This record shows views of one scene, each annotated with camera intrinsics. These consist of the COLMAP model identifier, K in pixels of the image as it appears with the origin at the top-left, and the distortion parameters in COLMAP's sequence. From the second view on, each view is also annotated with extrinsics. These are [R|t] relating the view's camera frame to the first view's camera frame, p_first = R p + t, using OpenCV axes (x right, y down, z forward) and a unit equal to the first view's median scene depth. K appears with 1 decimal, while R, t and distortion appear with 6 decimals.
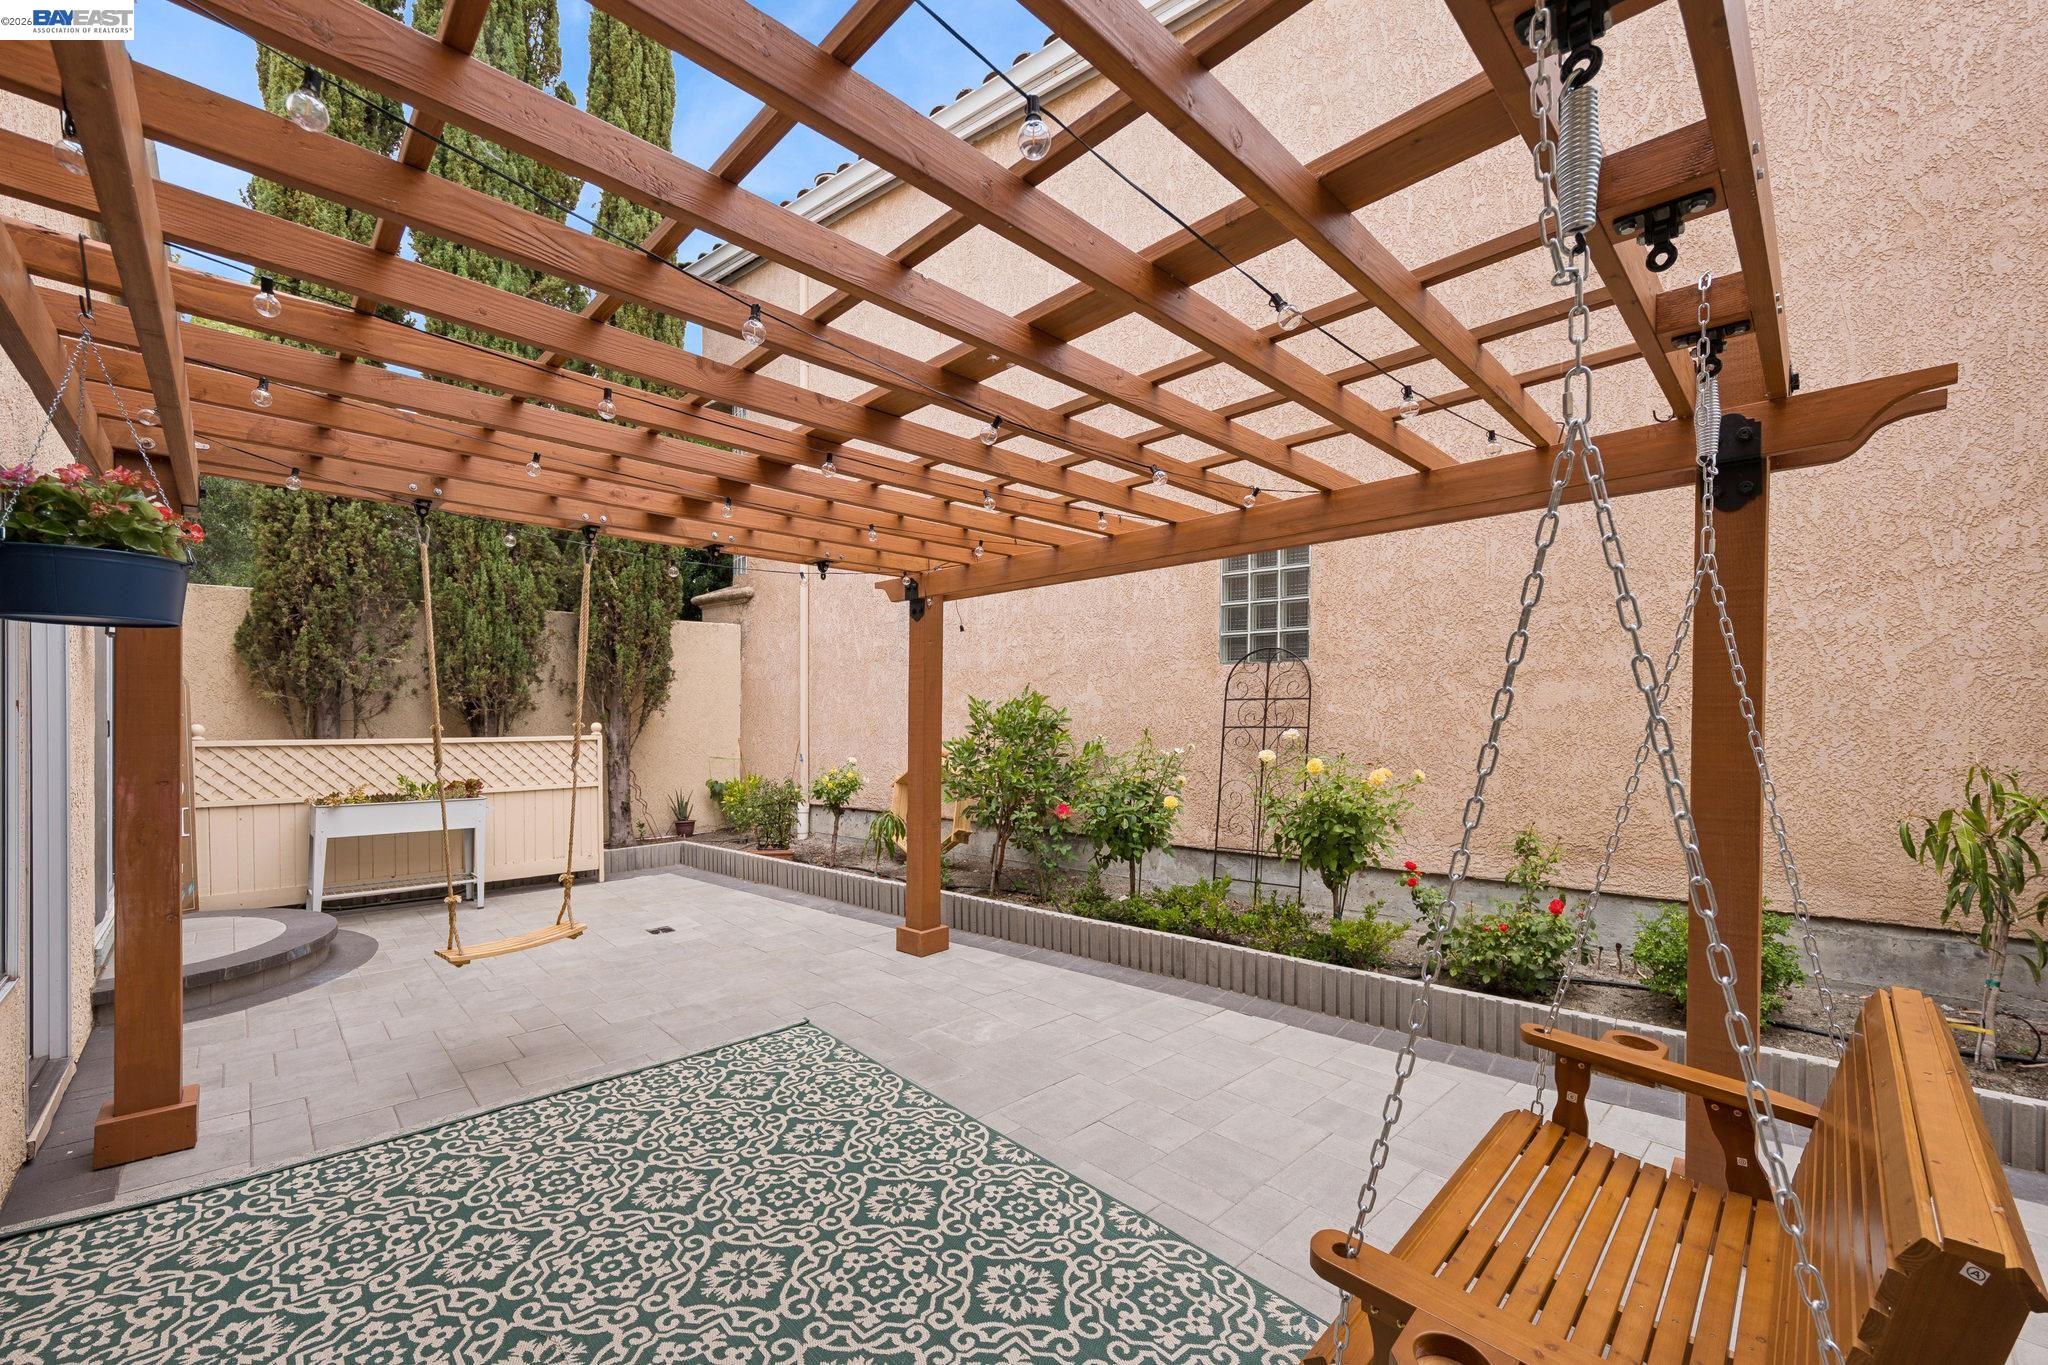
lens RADIAL K [[831.7, 0, 1018.7], [0, 831.7, 721.6], [0, 0, 1]] dist [0.004710, -0.000087]
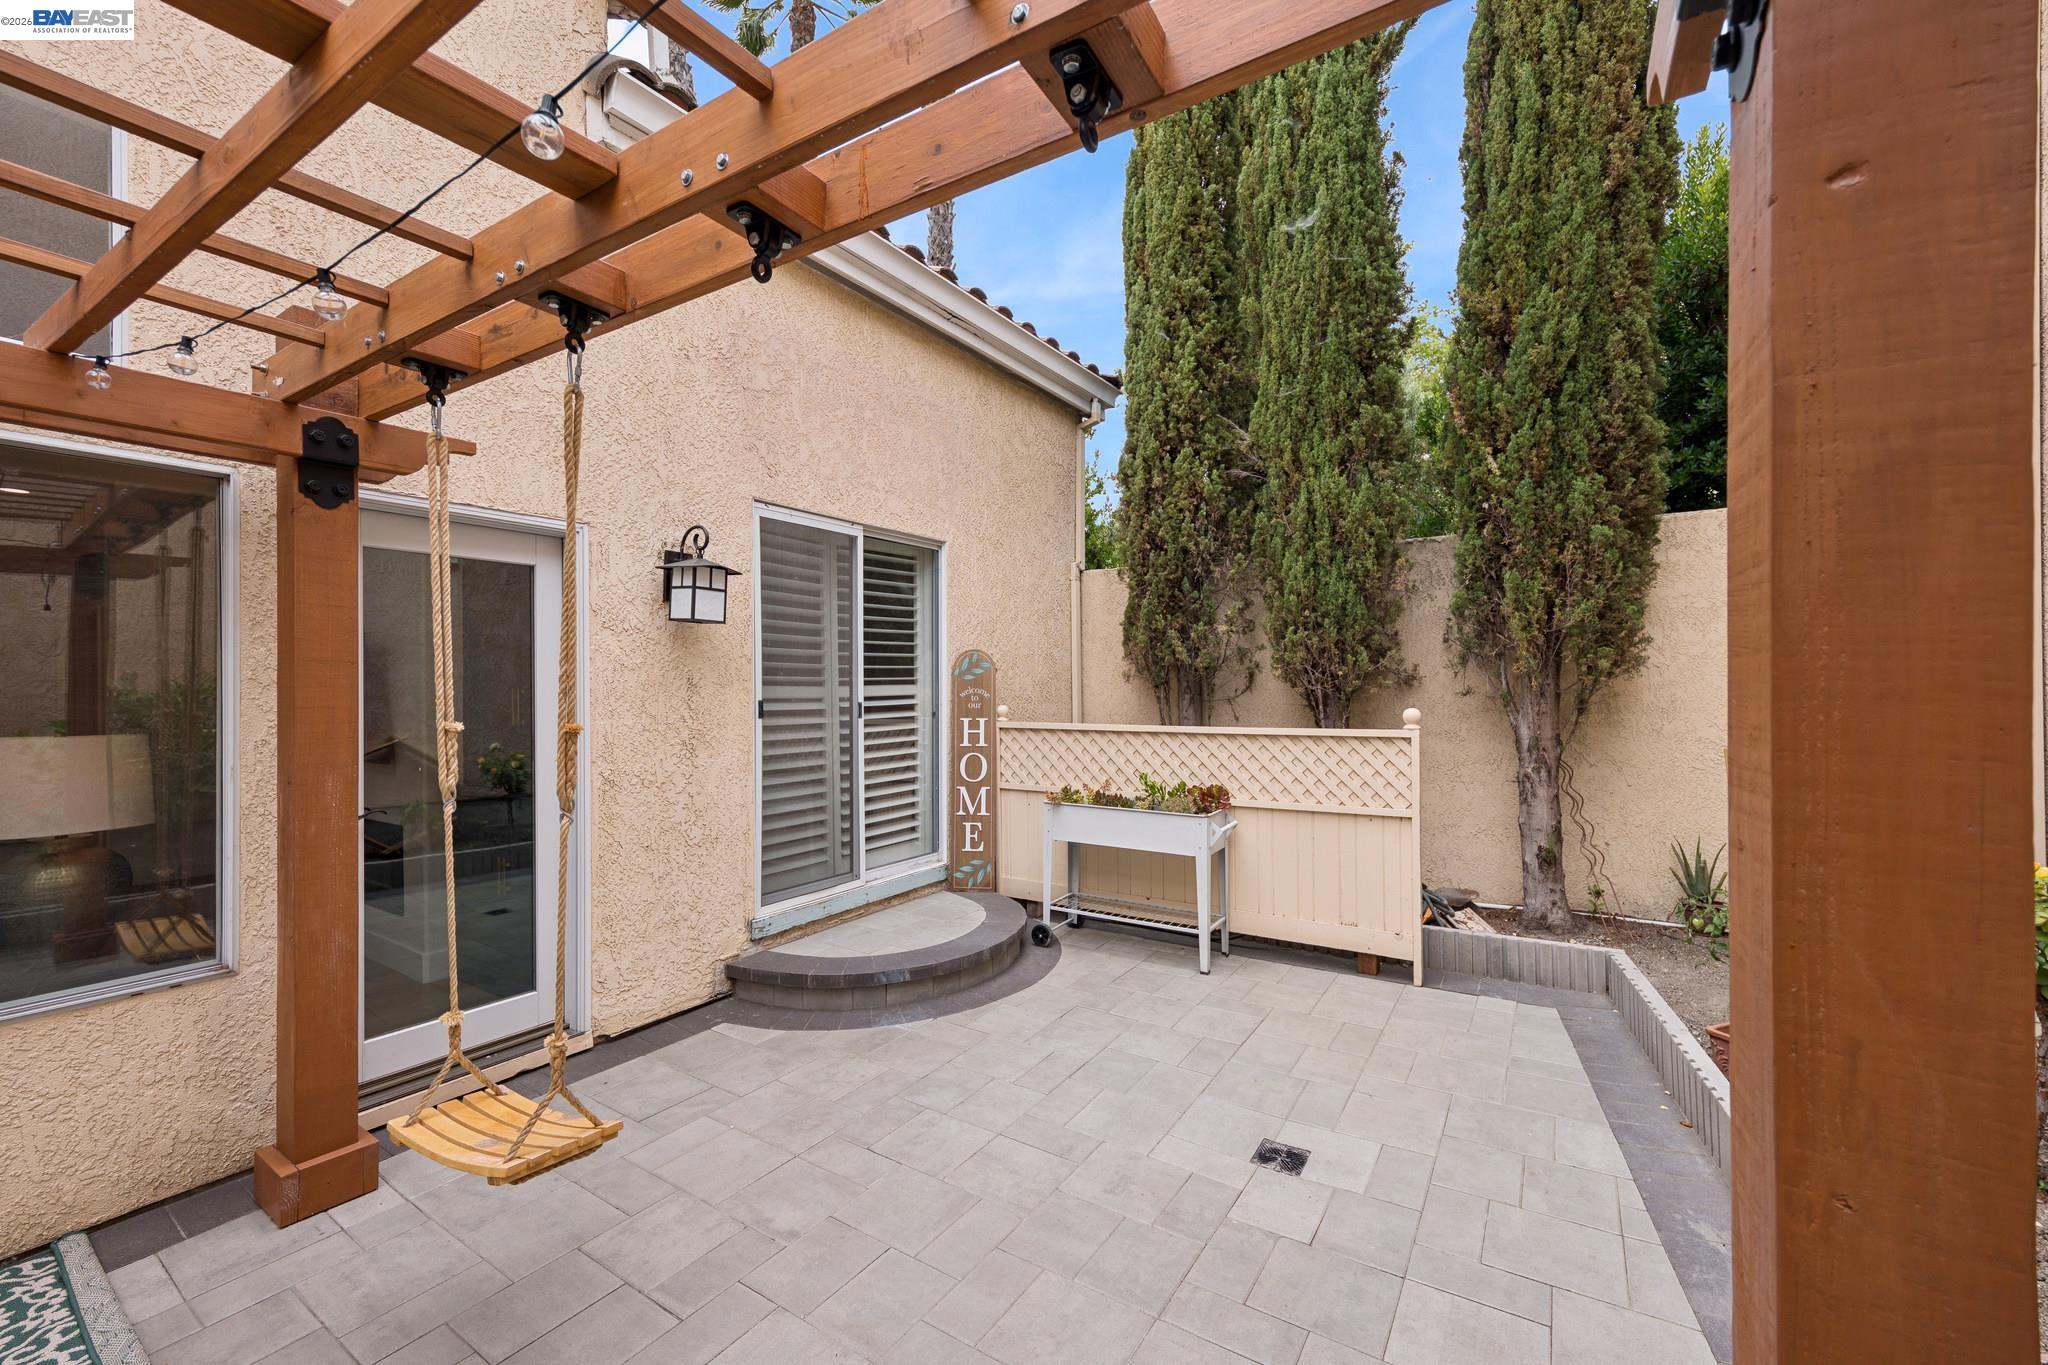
lens RADIAL K [[831.7, 0, 1008.1], [0, 831.7, 683.1], [0, 0, 1]] dist [0.004710, -0.000087]
pose [[0.227121, -0.010554, -0.973809, -0.002626], [-0.002803, 0.999930, -0.011491, -0.010953], [0.973863, 0.005340, 0.227075, 0.711969]]
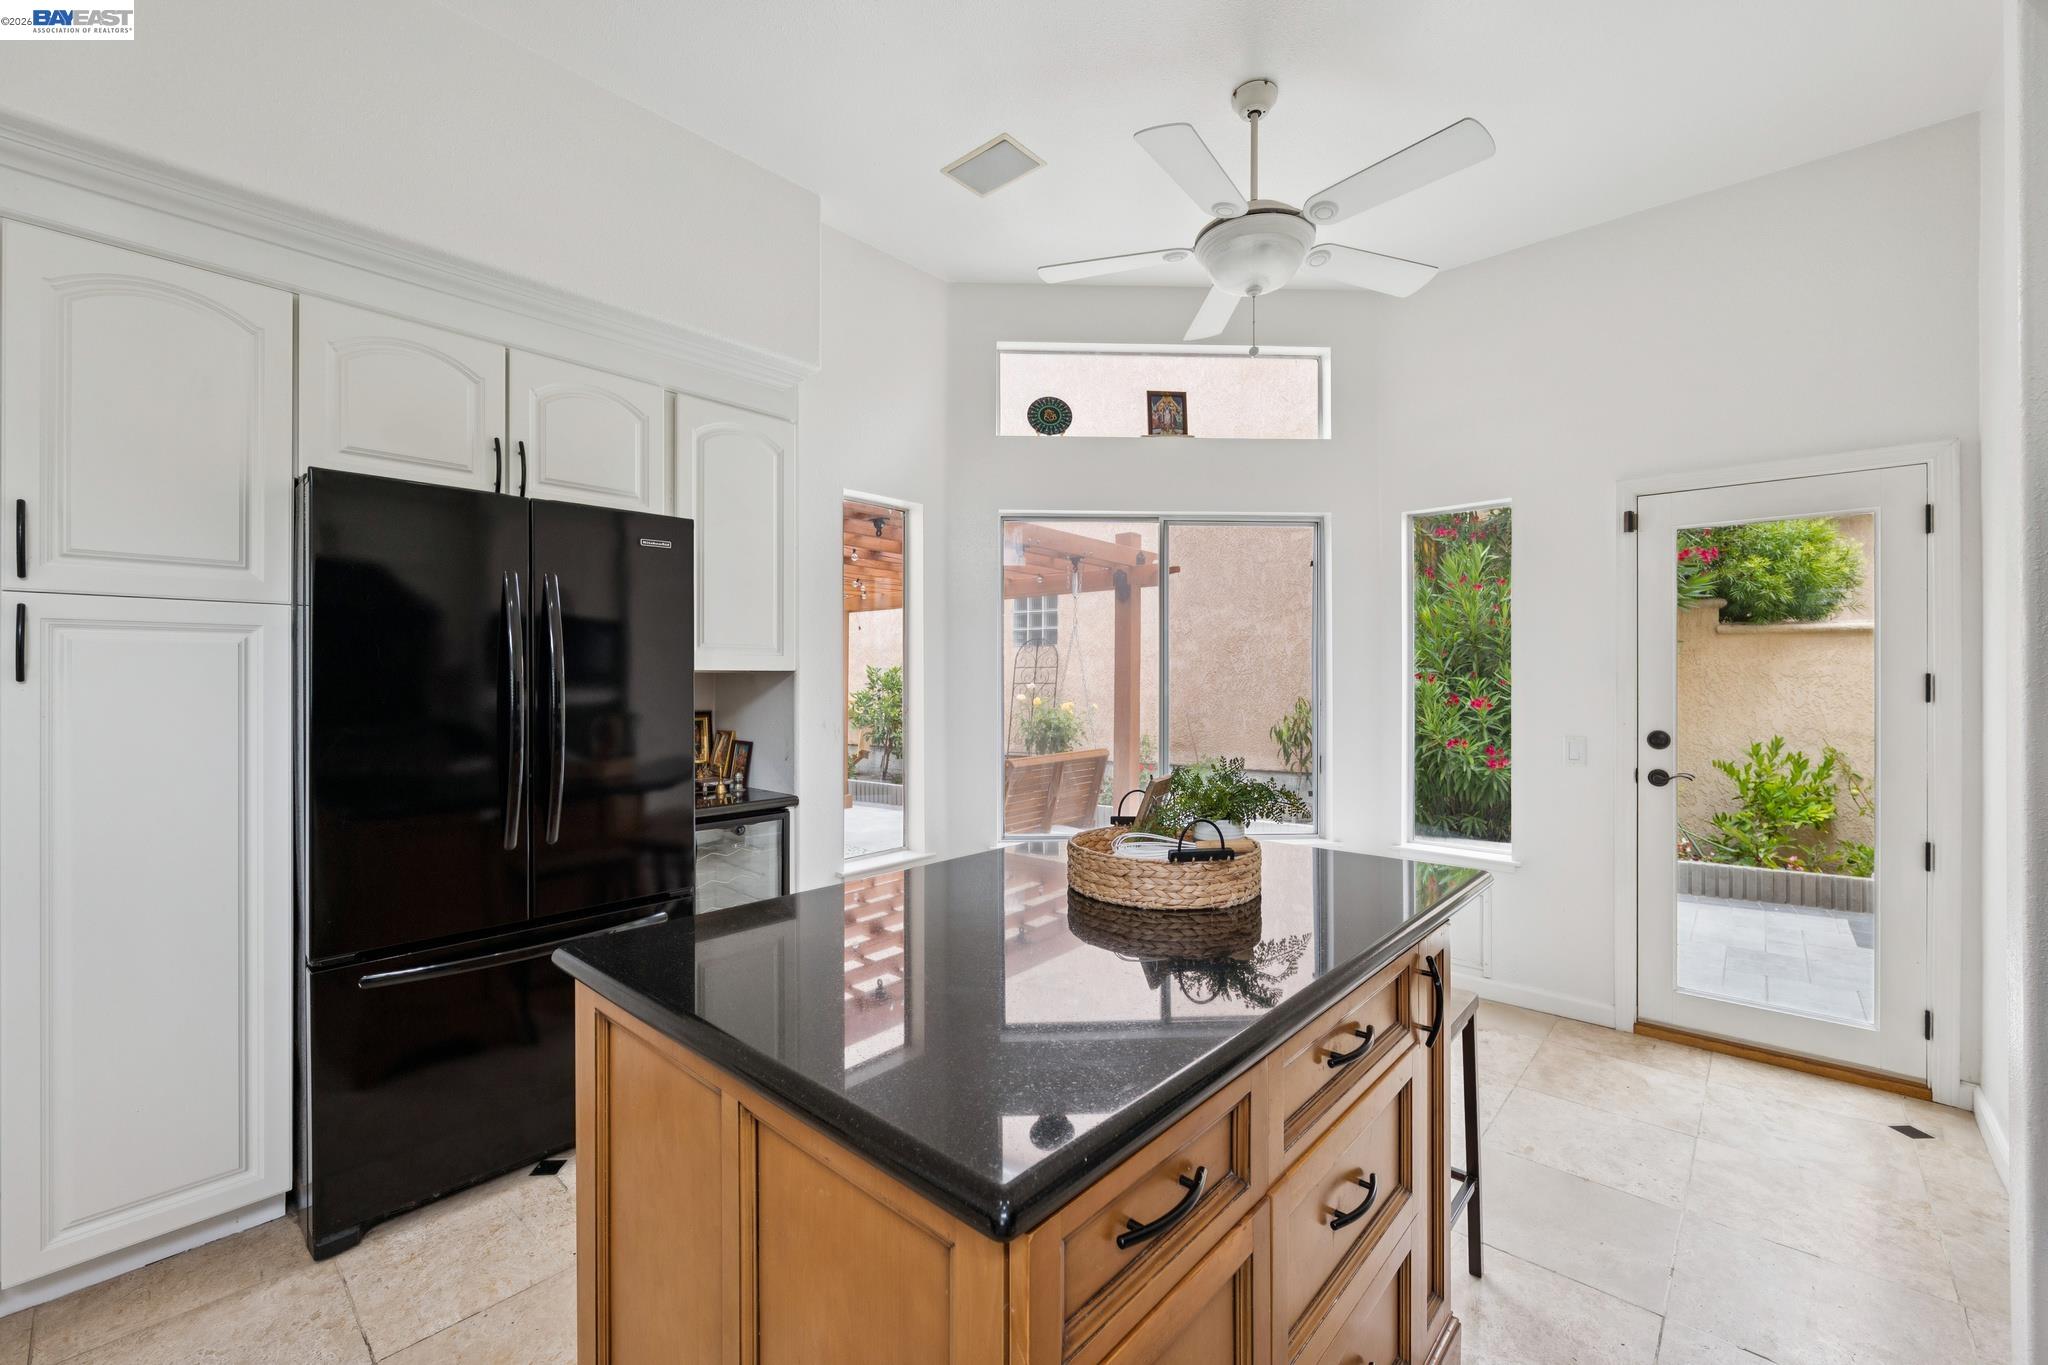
lens RADIAL K [[831.7, 0, 1017.2], [0, 831.7, 681.1], [0, 0, 1]] dist [0.004710, -0.000087]
pose [[0.996146, -0.001033, 0.087706, 0.097988], [0.001687, 0.999971, -0.007377, 0.013762], [-0.087696, 0.007497, 0.996119, -0.705635]]
